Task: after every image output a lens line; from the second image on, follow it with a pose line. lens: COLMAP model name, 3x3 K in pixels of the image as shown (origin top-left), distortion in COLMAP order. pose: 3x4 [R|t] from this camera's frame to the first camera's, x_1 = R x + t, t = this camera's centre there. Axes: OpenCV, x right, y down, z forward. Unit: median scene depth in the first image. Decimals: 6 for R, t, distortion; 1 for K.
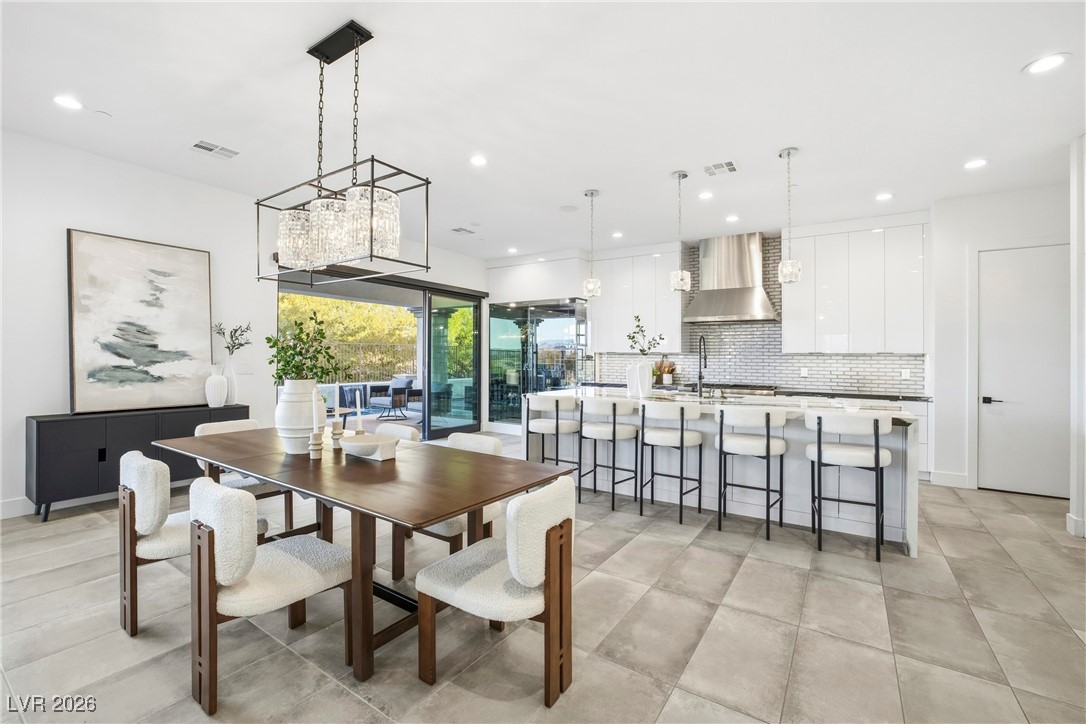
lens RADIAL K [[466.6, 0, 539.9], [0, 466.6, 355.4], [0, 0, 1]] dist [-0.047984, 0.017329]
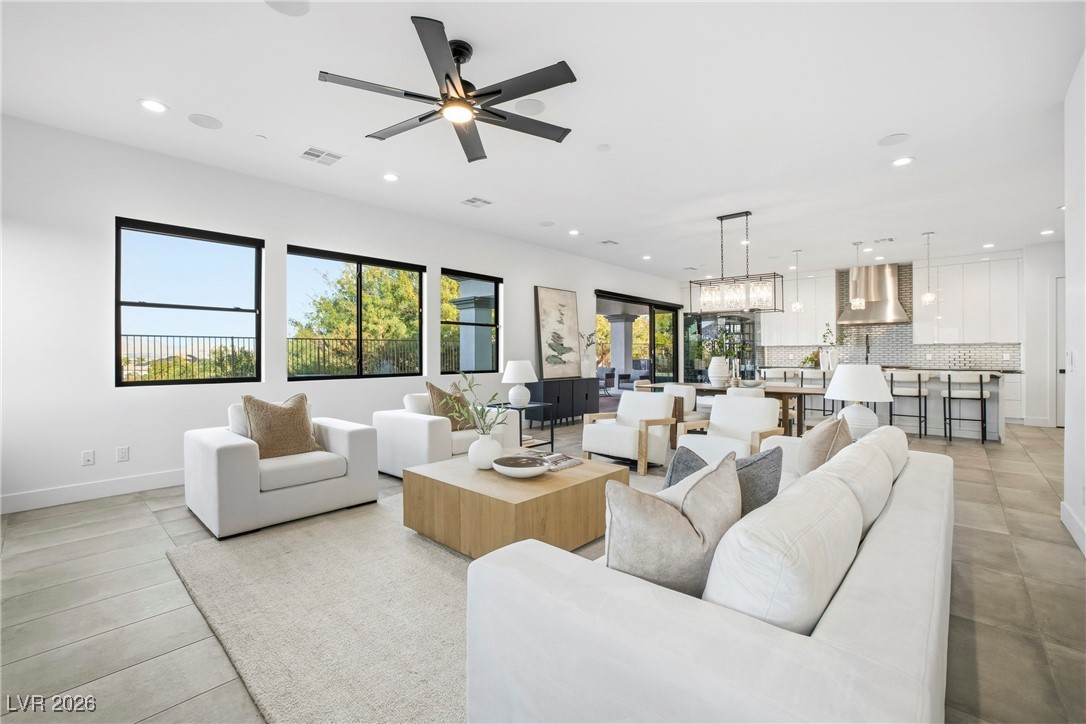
lens RADIAL K [[470.3, 0, 539.7], [0, 470.3, 352.6], [0, 0, 1]] dist [-0.050634, 0.017452]
pose [[0.988852, -0.012605, -0.148364, -0.616901], [0.012457, 0.999921, -0.001925, 0.013815], [0.148377, 0.000056, 0.988931, -0.884881]]
